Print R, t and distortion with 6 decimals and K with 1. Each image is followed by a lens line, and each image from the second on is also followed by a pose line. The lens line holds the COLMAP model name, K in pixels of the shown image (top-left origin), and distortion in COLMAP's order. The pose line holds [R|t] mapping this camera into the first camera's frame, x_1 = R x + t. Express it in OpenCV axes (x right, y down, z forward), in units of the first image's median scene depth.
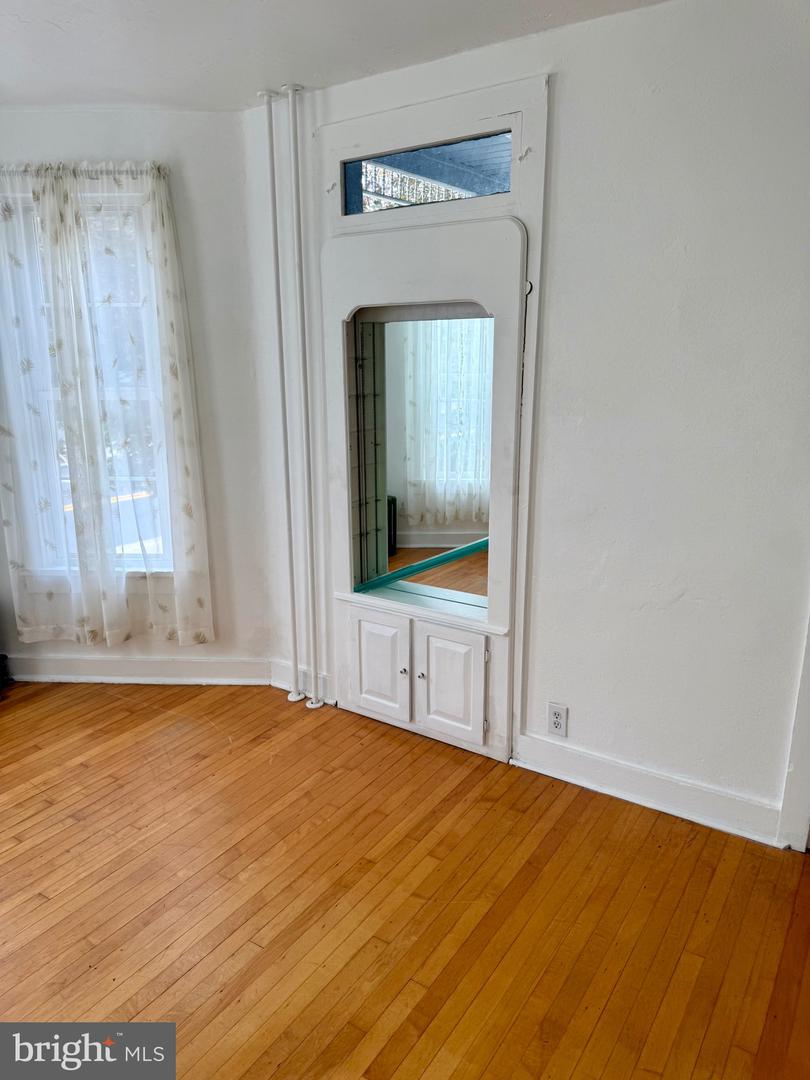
lens RADIAL K [[761.9, 0, 401.4], [0, 761.9, 534.9], [0, 0, 1]] dist [0.013422, -0.033925]
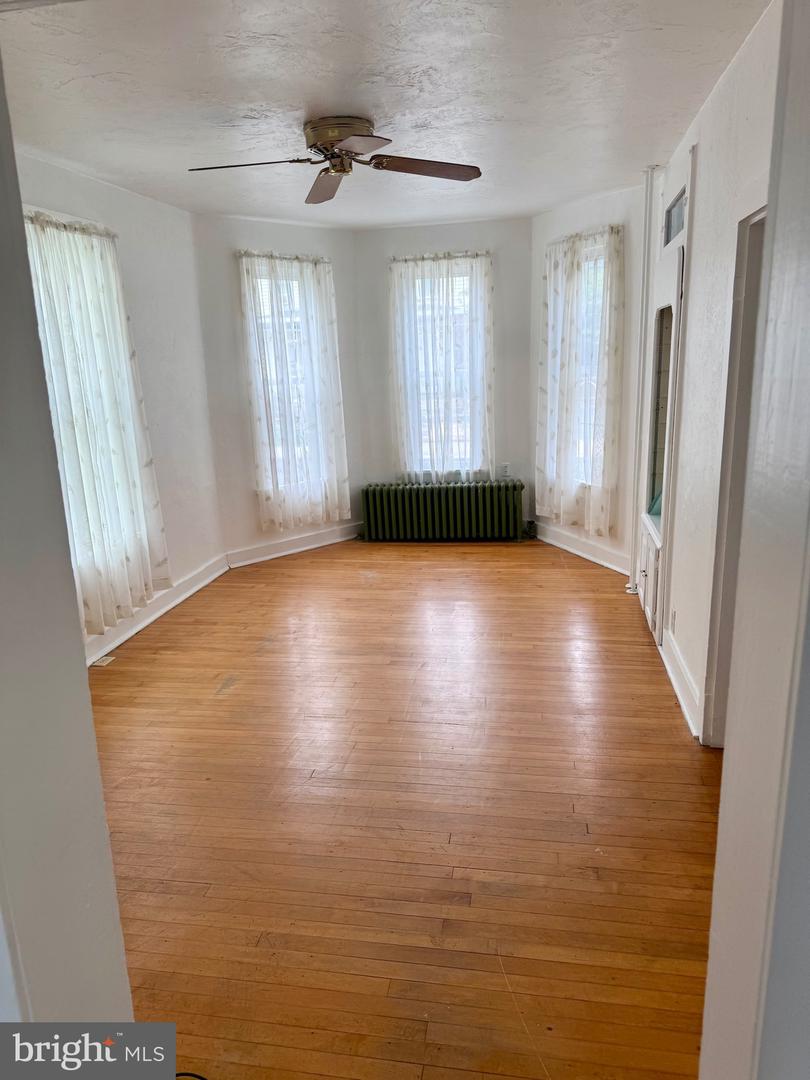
lens RADIAL K [[761.9, 0, 407.0], [0, 761.9, 548.4], [0, 0, 1]] dist [0.013422, -0.033925]
pose [[0.402165, 0.223788, -0.887796, 0.997910], [-0.186799, 0.969327, 0.159721, -0.006040], [0.896309, 0.101605, 0.431633, -0.003837]]
